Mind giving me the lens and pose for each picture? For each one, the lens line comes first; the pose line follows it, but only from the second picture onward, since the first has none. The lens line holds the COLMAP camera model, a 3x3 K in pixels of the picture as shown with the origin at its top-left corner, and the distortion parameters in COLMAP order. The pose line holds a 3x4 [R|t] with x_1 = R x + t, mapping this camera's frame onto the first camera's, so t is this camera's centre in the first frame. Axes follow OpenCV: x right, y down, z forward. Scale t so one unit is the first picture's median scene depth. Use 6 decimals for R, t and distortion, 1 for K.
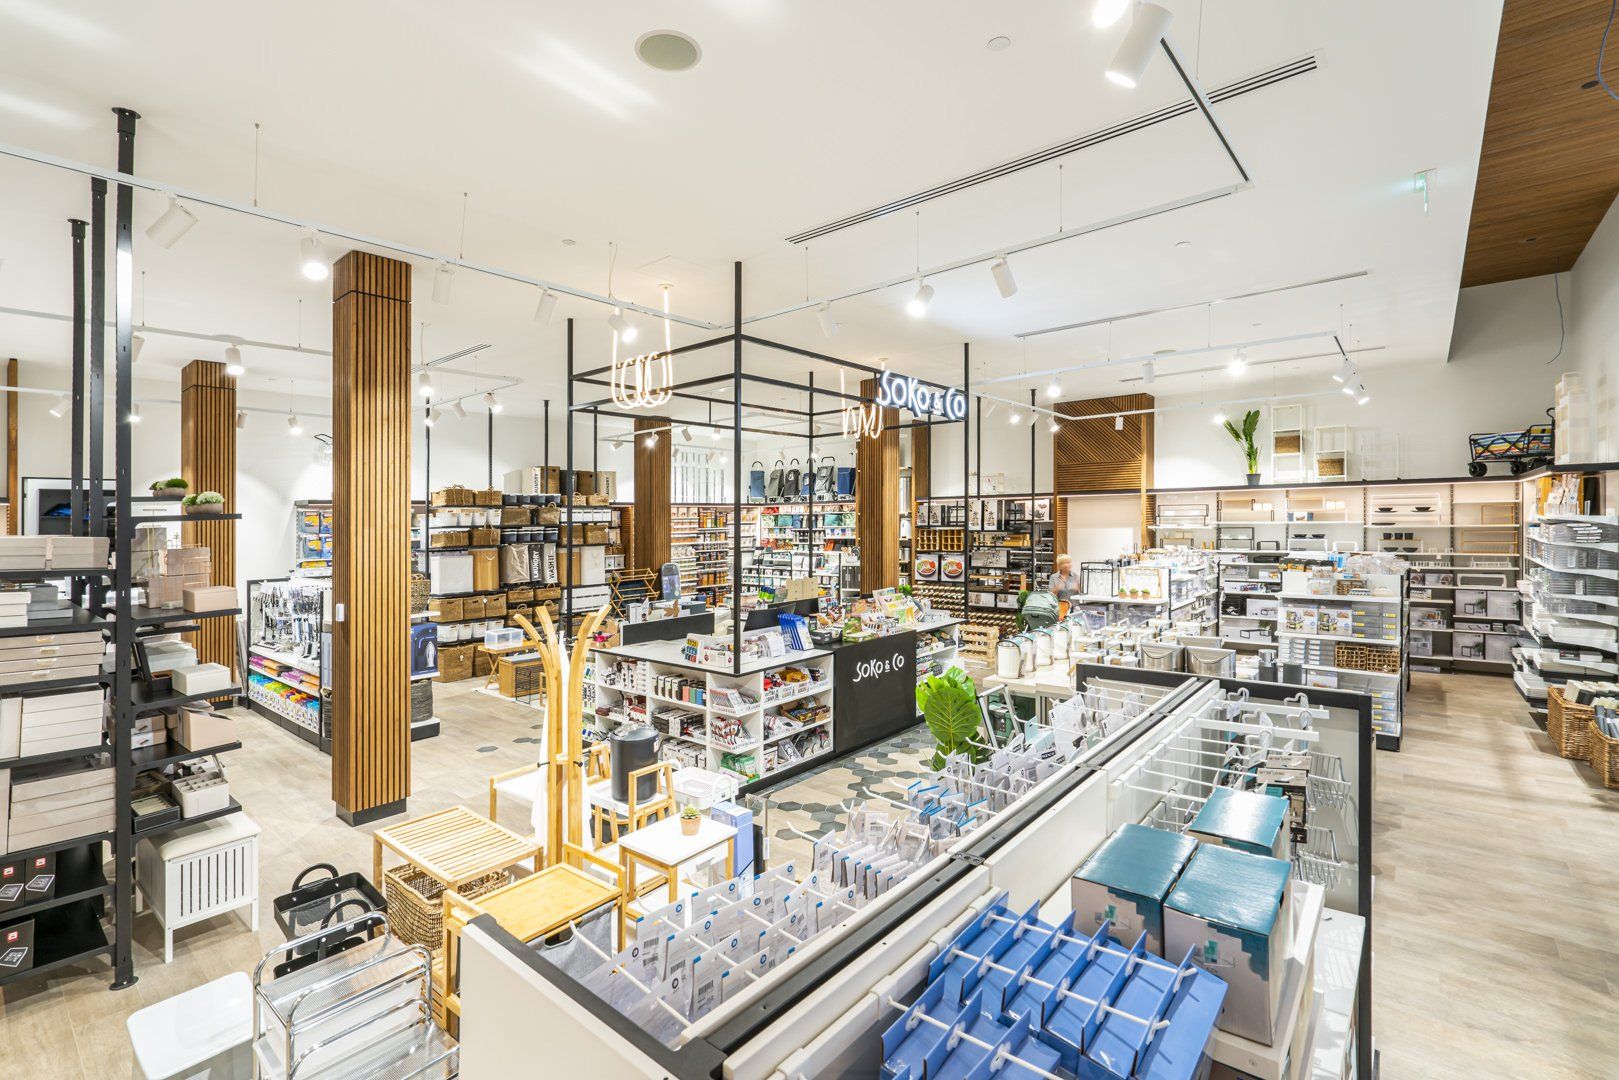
lens RADIAL K [[729.5, 0, 809.5], [0, 729.5, 540.0], [0, 0, 1]] dist [-0.002485, -0.000024]
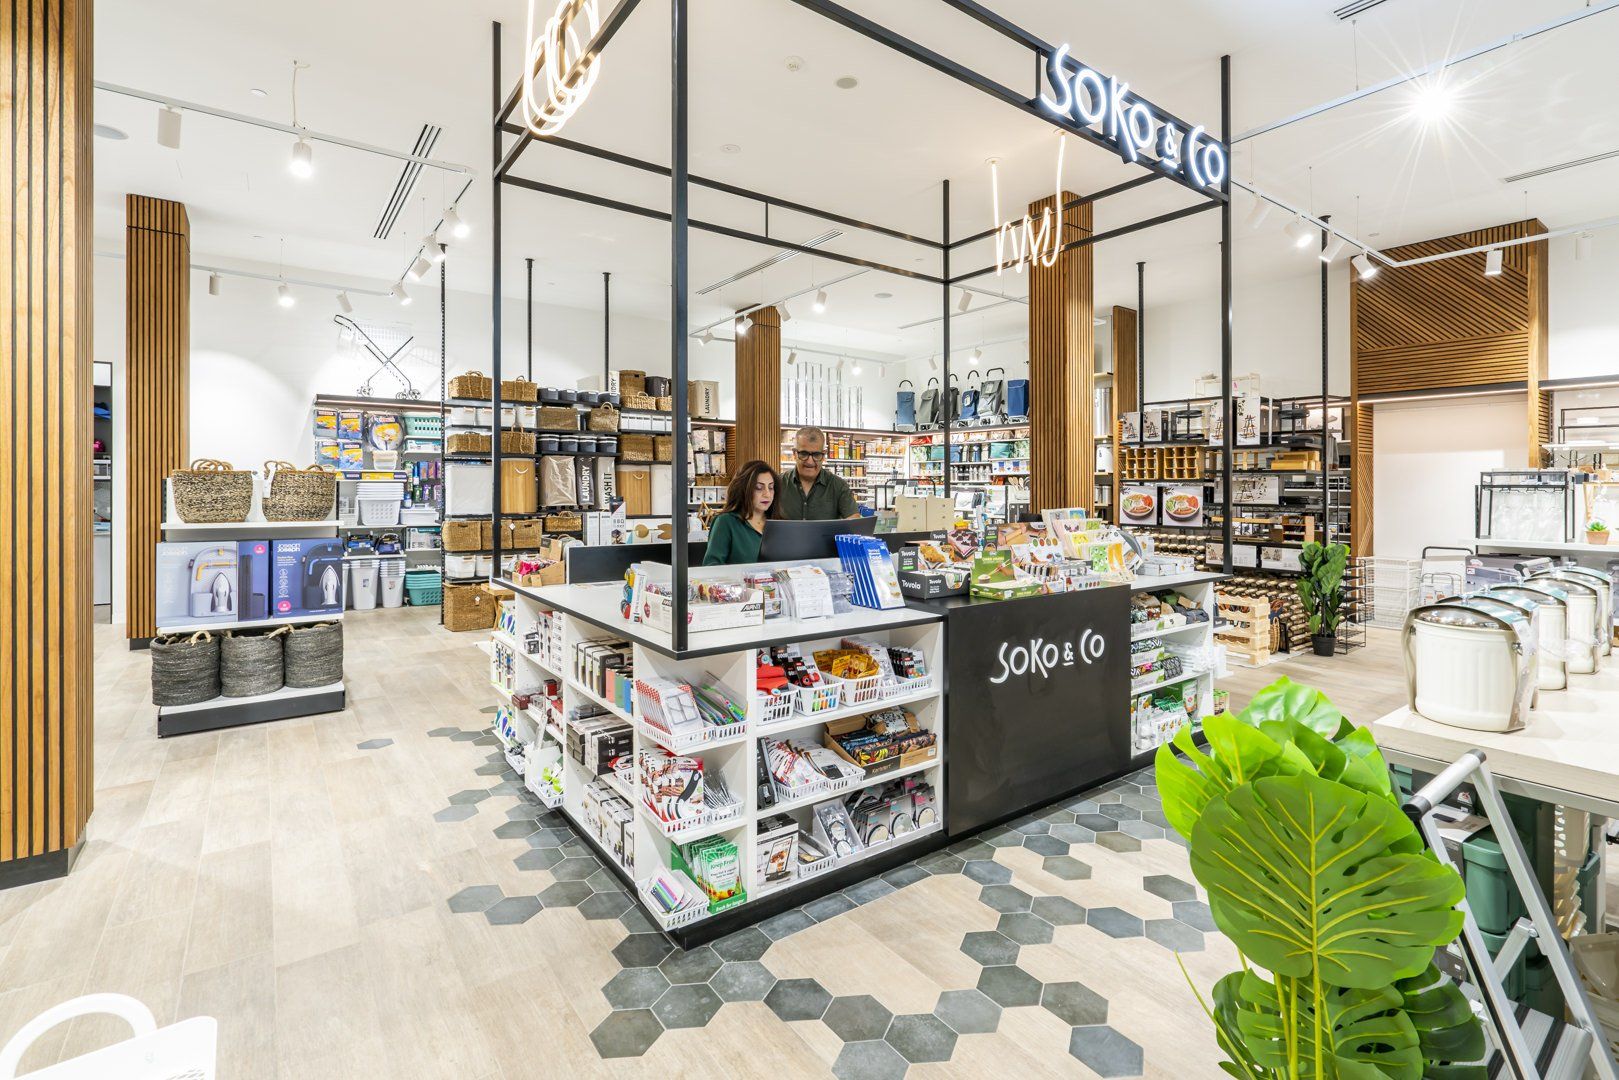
lens RADIAL K [[690.2, 0, 809.6], [0, 690.2, 470.3], [0, 0, 1]] dist [-0.000445, 0.000280]
pose [[0.963505, 0.001972, -0.267684, 0.052436], [-0.018647, 0.998038, -0.059766, 0.067026], [0.267041, 0.062576, 0.961651, 0.415019]]
